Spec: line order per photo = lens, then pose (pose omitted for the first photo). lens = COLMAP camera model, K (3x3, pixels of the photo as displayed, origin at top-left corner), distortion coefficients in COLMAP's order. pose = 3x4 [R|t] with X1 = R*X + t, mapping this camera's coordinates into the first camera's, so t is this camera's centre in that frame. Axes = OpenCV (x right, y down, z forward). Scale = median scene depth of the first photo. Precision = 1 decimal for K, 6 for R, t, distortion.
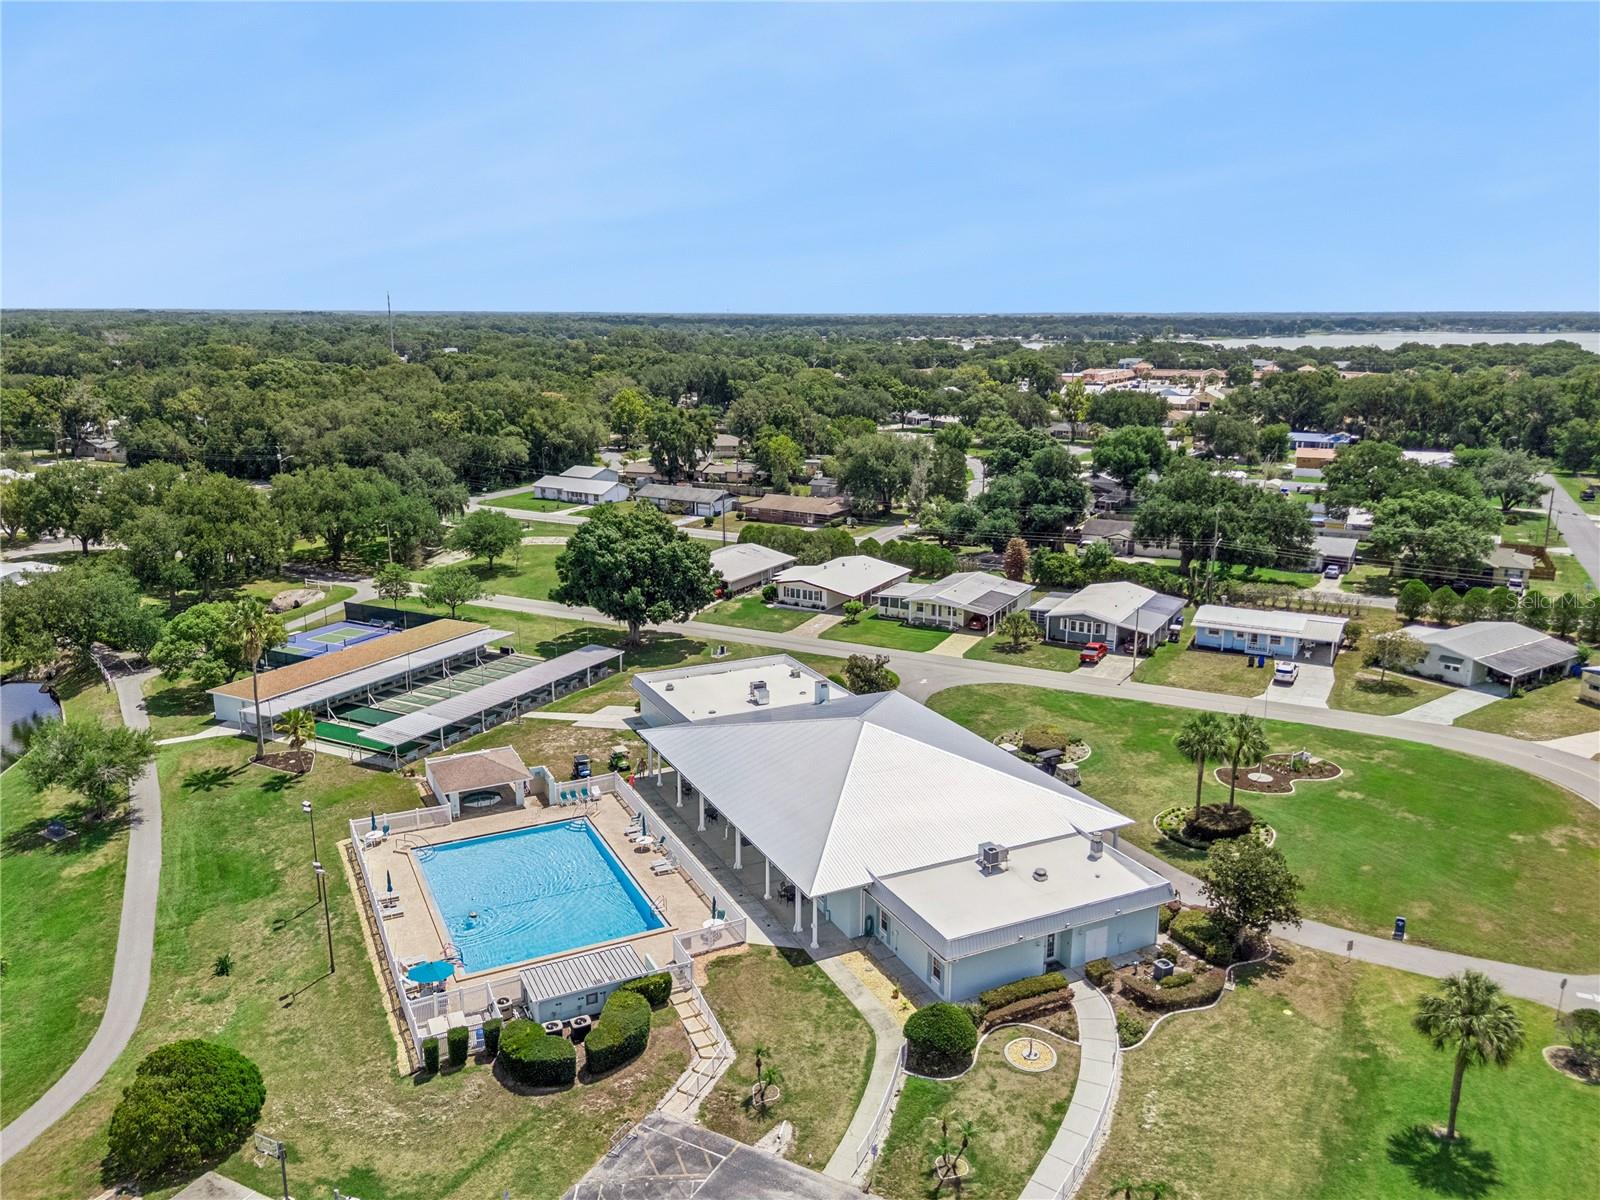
lens RADIAL K [[1192.2, 0, 800.0], [0, 1192.2, 600.0], [0, 0, 1]] dist [0.121322, -0.179594]
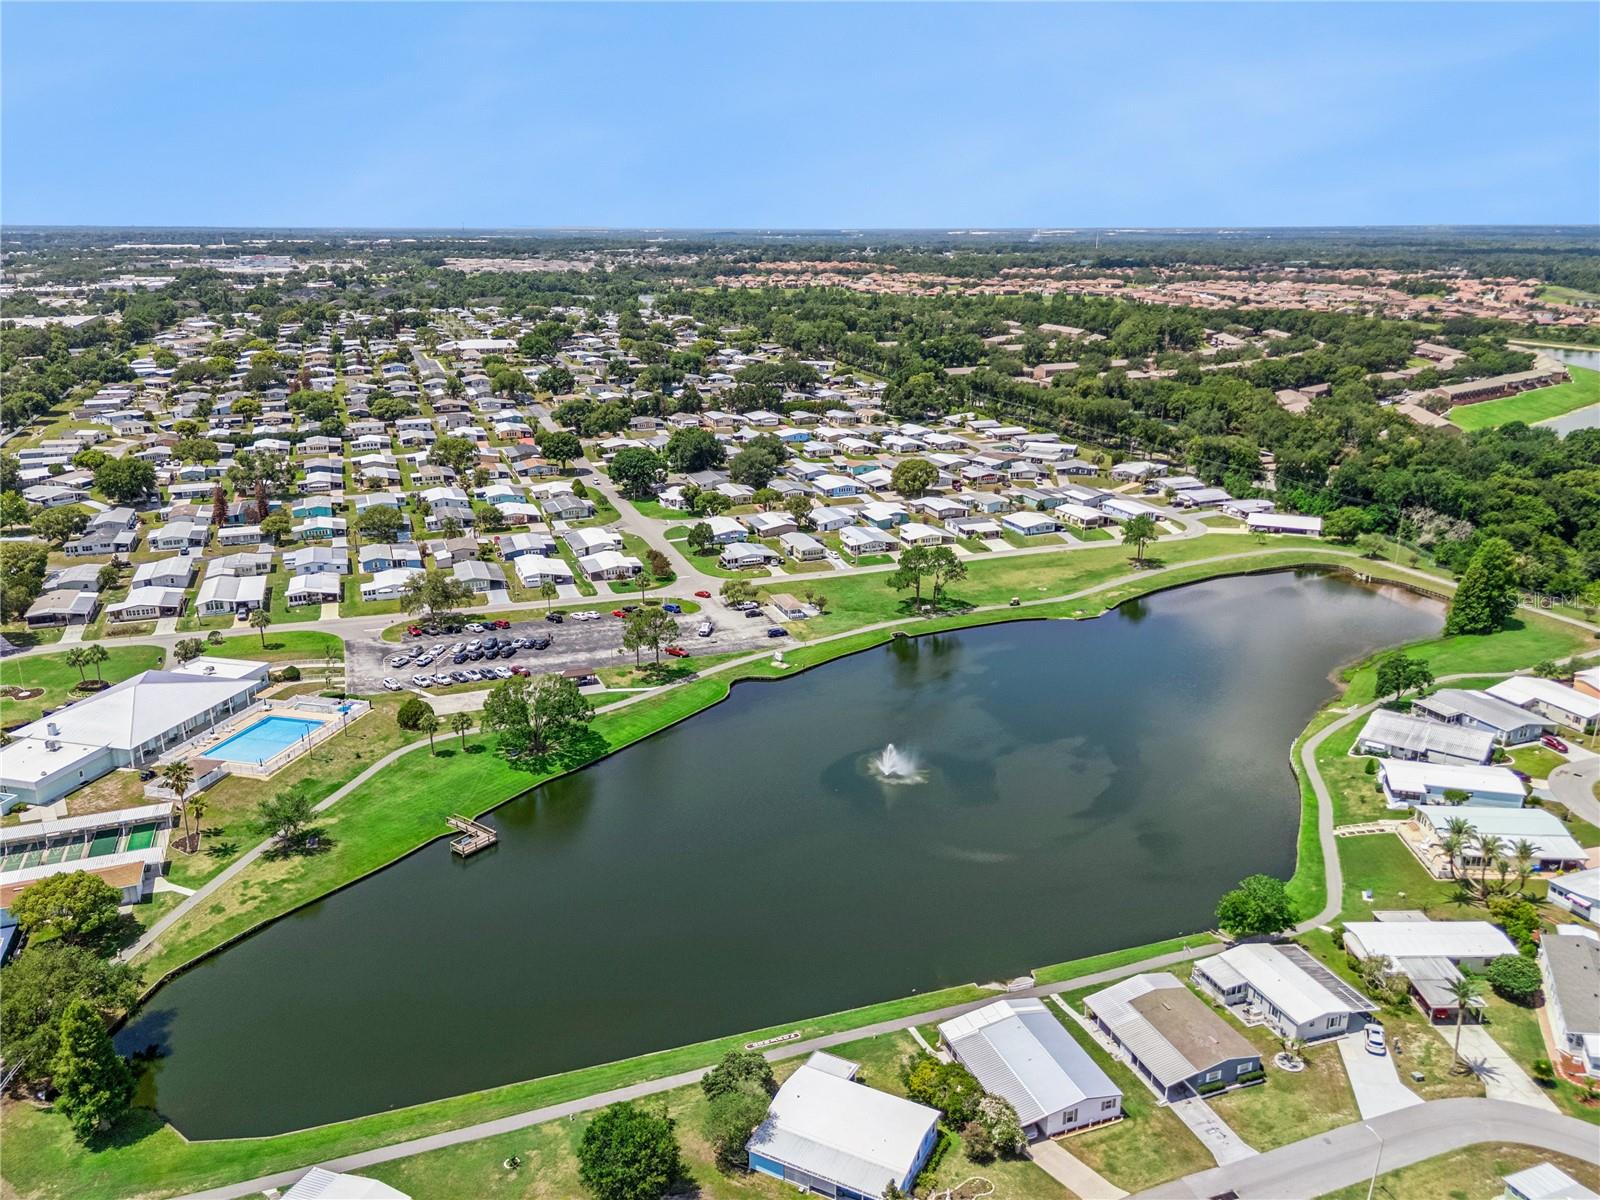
lens RADIAL K [[1200.6, 0, 819.0], [0, 1200.6, 599.0], [0, 0, 1]] dist [0.056673, -0.034930]
pose [[-0.769166, -0.200193, 0.606883, -2.102693], [0.140100, 0.873737, 0.465785, -0.860297], [-0.623503, 0.443290, -0.644002, 1.400608]]
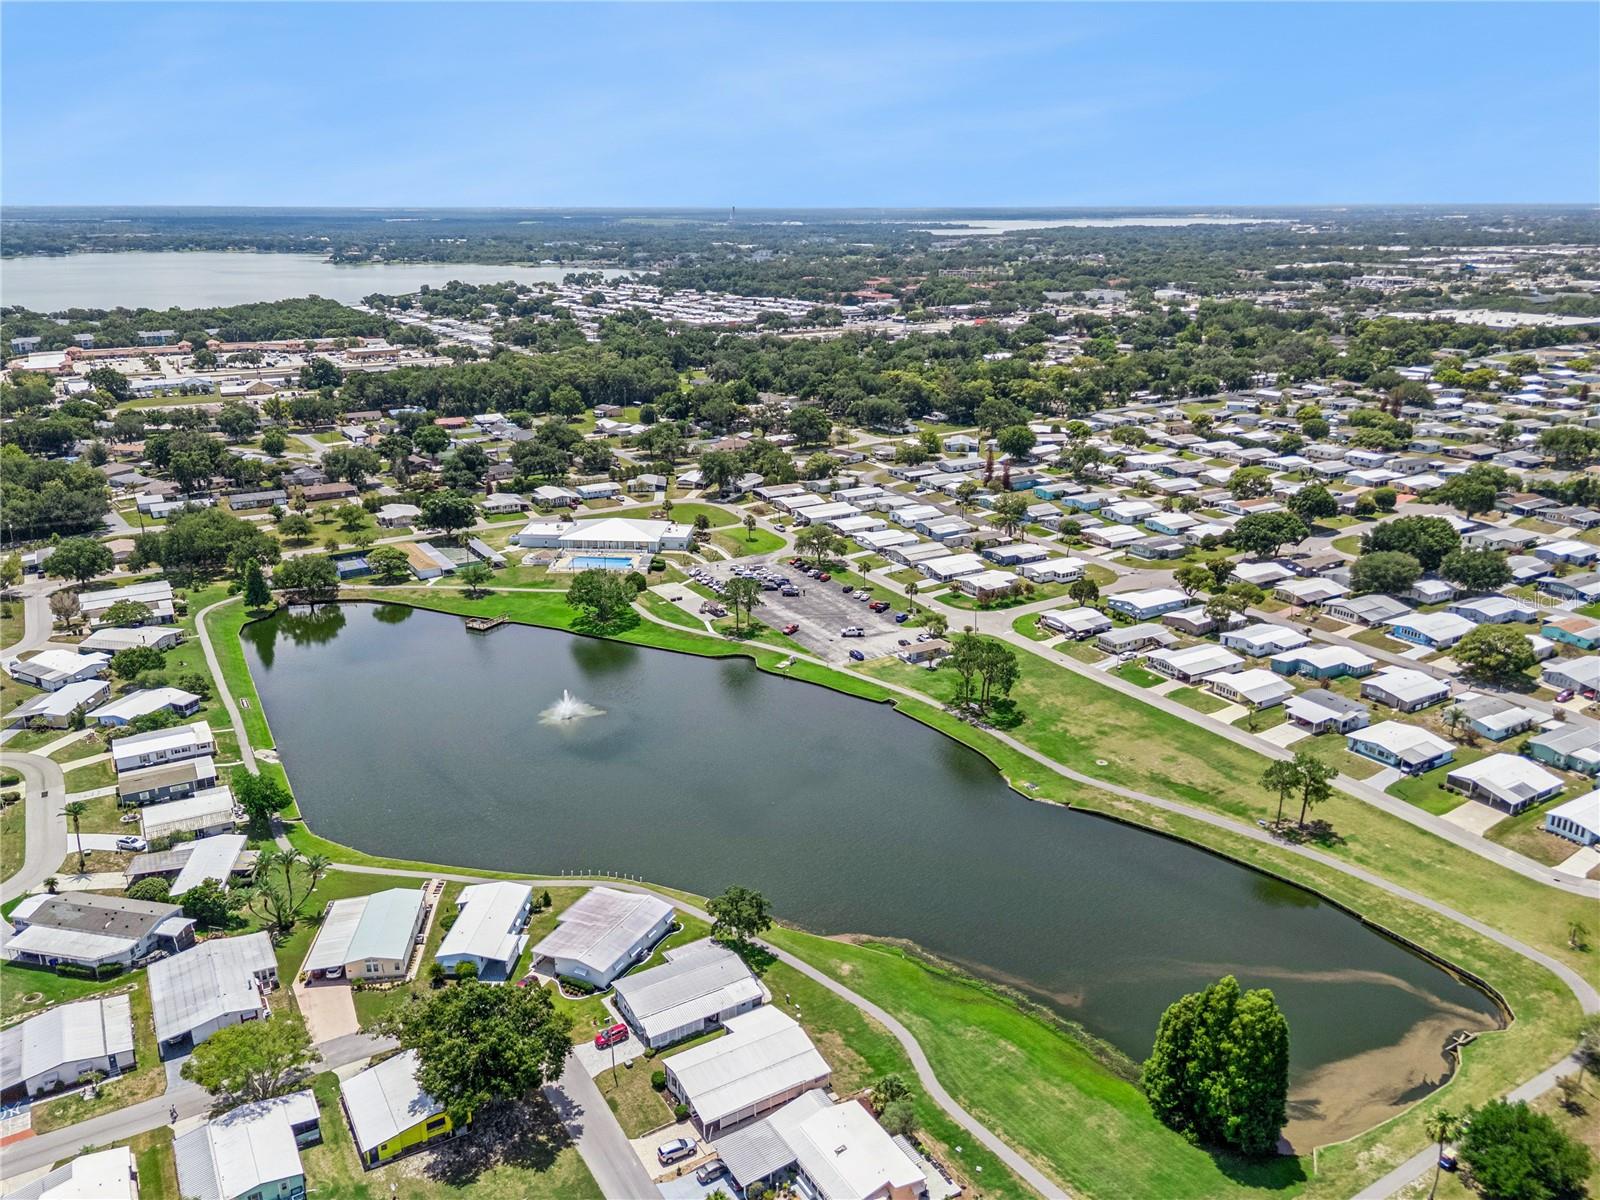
lens RADIAL K [[1192.2, 0, 800.0], [0, 1192.2, 600.0], [0, 0, 1]] dist [0.121322, -0.179594]
pose [[0.503062, -0.281752, 0.817034, -2.844977], [0.209970, 0.956887, 0.200697, -0.315478], [-0.838356, 0.070589, 0.540533, -1.672227]]
